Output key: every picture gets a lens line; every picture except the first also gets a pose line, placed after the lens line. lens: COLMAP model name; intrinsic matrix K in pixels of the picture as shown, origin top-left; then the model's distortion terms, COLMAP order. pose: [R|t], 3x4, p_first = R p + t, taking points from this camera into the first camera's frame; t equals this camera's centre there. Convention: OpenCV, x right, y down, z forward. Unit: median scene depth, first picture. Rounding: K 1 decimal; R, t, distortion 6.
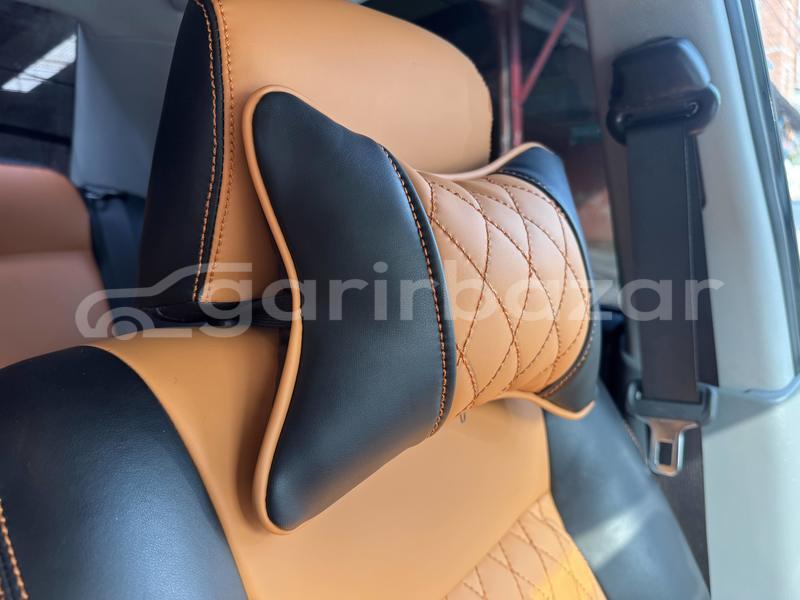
lens RADIAL K [[574.0, 0, 401.8], [0, 574.0, 301.3], [0, 0, 1]] dist [0.090391, -0.139033]
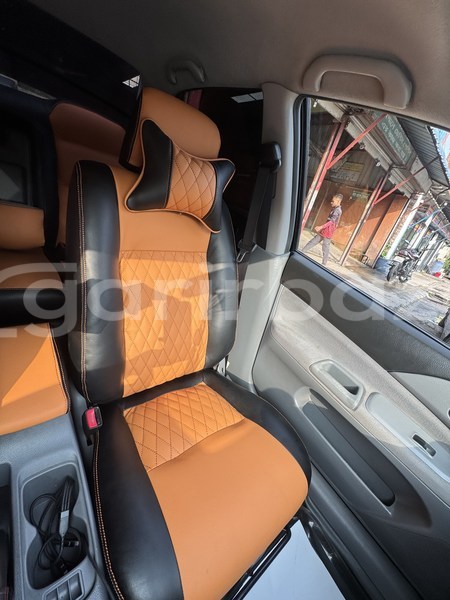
lens RADIAL K [[242.5, 0, 225.0], [0, 242.5, 300.0], [0, 0, 1]] dist [-0.001422, -0.000019]
pose [[0.926791, 0.372801, -0.045591, 0.328213], [-0.349669, 0.900780, 0.257541, 0.081781], [0.137078, -0.222745, 0.965191, -0.393629]]
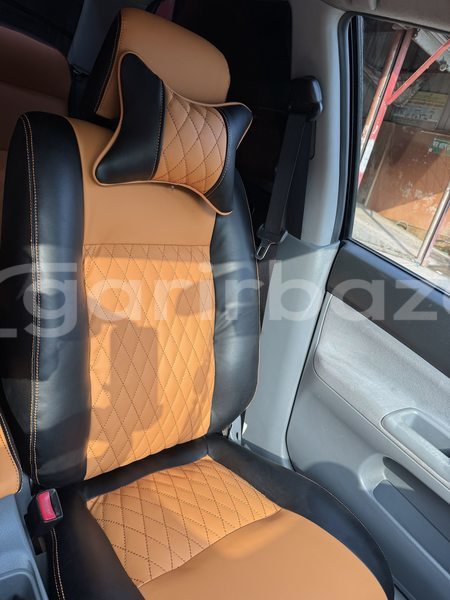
lens RADIAL K [[432.7, 0, 223.2], [0, 432.7, 305.4], [0, 0, 1]] dist [0.076028, -0.115492]
pose [[0.937964, 0.342742, -0.052455, 0.288346], [-0.327291, 0.925127, 0.192409, 0.102966], [0.114474, -0.163305, 0.979912, -0.528210]]
